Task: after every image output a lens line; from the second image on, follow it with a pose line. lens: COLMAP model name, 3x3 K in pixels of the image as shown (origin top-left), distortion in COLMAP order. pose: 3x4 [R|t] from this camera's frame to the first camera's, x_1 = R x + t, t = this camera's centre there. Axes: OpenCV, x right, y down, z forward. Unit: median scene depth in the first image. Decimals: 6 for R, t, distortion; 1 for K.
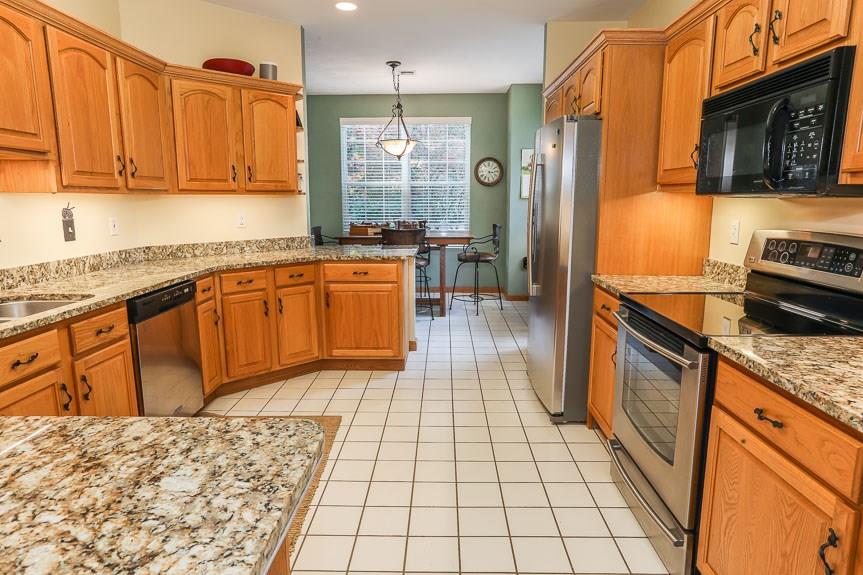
lens RADIAL K [[514.7, 0, 435.5], [0, 514.7, 283.4], [0, 0, 1]] dist [-0.022390, 0.003163]
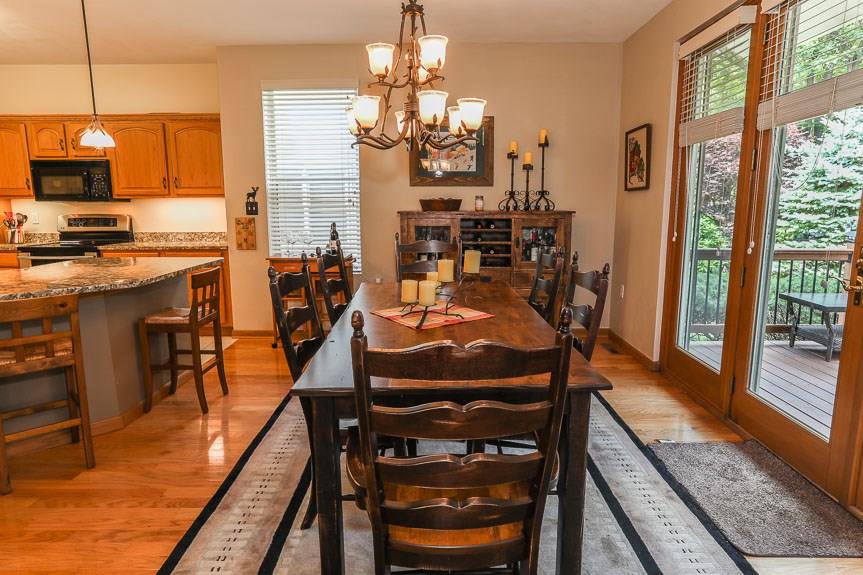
lens RADIAL K [[514.7, 0, 435.5], [0, 514.7, 283.4], [0, 0, 1]] dist [-0.022390, 0.003163]
pose [[-0.019042, -0.155648, 0.987629, -2.170589], [0.165909, 0.973621, 0.156640, 0.148496], [-0.985957, 0.166840, 0.007283, -0.856610]]
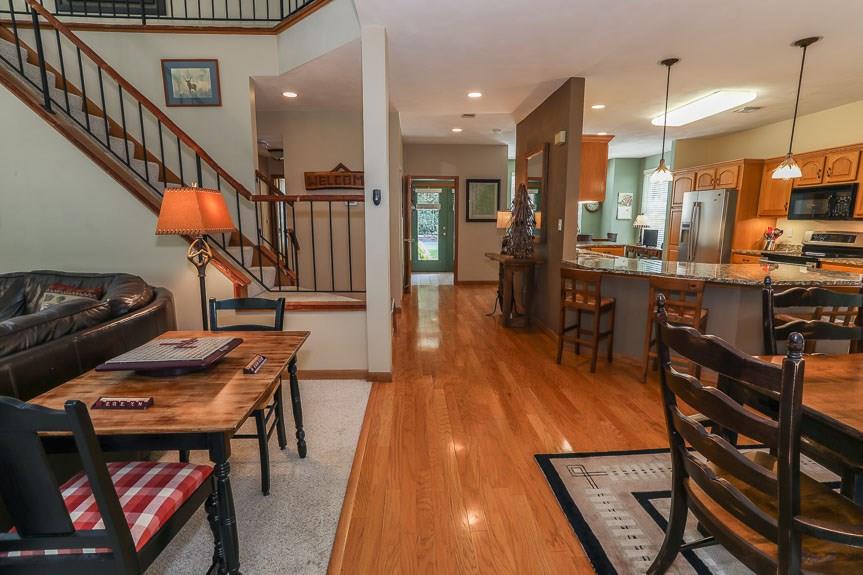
lens RADIAL K [[408.8, 0, 431.5], [0, 408.8, 287.5], [0, 0, 1]] dist [-0.053820, 0.024863]
pose [[0.997823, -0.009230, 0.065292, -2.056014], [0.009016, 0.999953, 0.003568, 0.234183], [-0.065322, -0.002972, 0.997860, -1.421964]]
